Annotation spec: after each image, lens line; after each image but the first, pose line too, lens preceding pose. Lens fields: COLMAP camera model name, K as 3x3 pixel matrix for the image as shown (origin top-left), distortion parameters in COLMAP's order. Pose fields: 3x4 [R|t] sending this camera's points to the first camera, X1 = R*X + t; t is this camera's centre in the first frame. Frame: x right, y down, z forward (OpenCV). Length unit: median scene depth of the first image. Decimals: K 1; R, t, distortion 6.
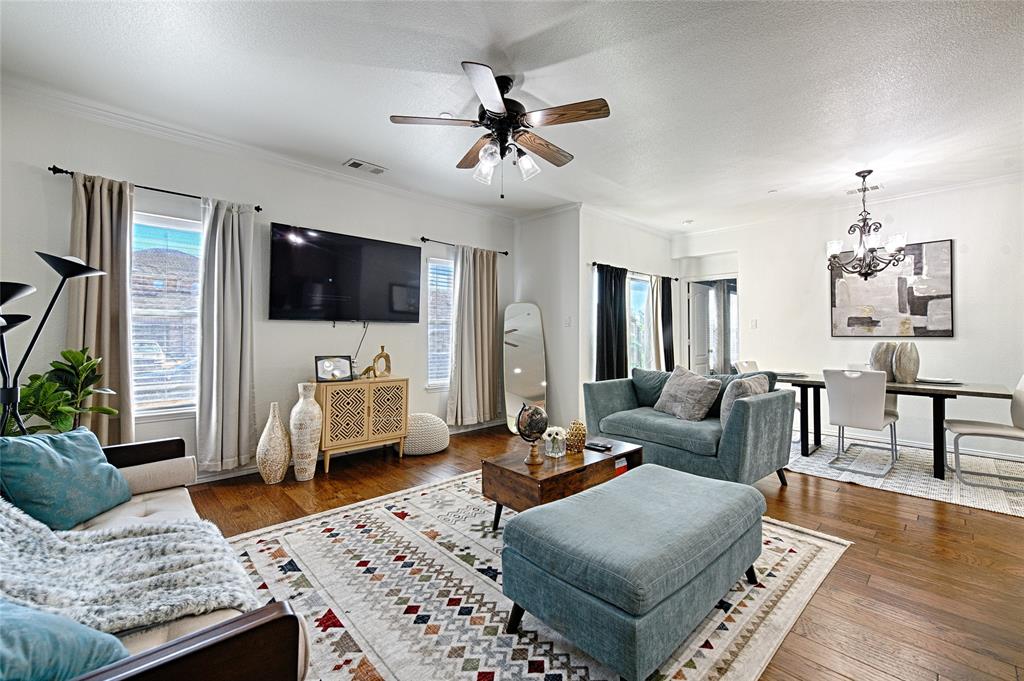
lens RADIAL K [[421.9, 0, 504.1], [0, 421.9, 326.6], [0, 0, 1]] dist [0.006672, -0.001061]
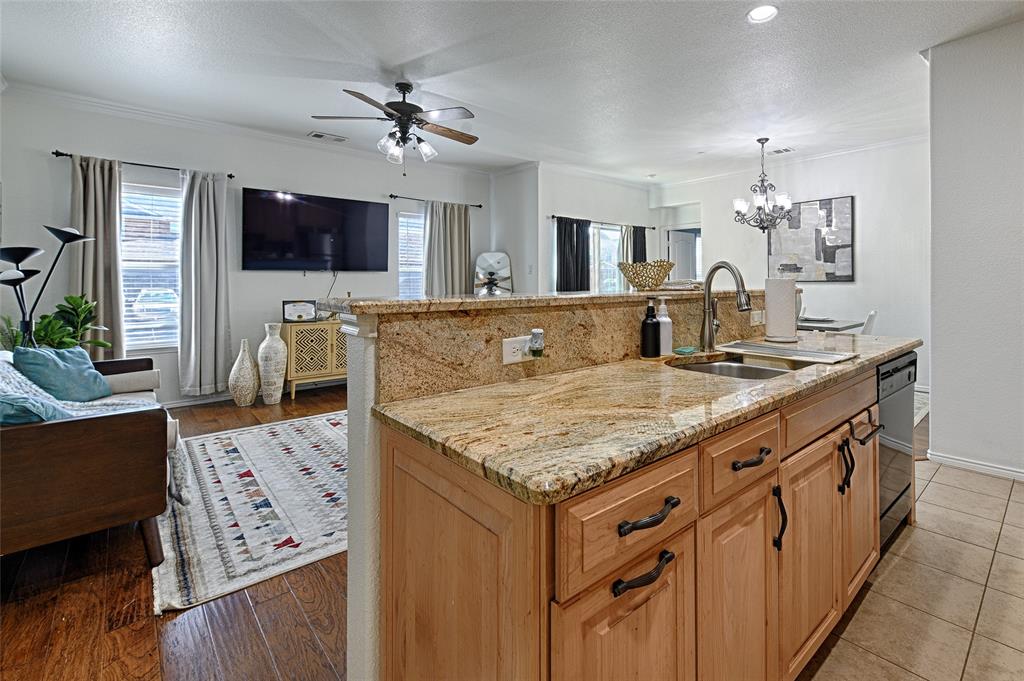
lens RADIAL K [[471.4, 0, 570.4], [0, 471.4, 278.5], [0, 0, 1]] dist [0.000771, 0.001256]
pose [[0.999973, -0.005538, 0.004788, 0.350529], [0.005475, 0.999900, 0.013071, -0.005106], [-0.004860, -0.013045, 0.999903, -0.318280]]
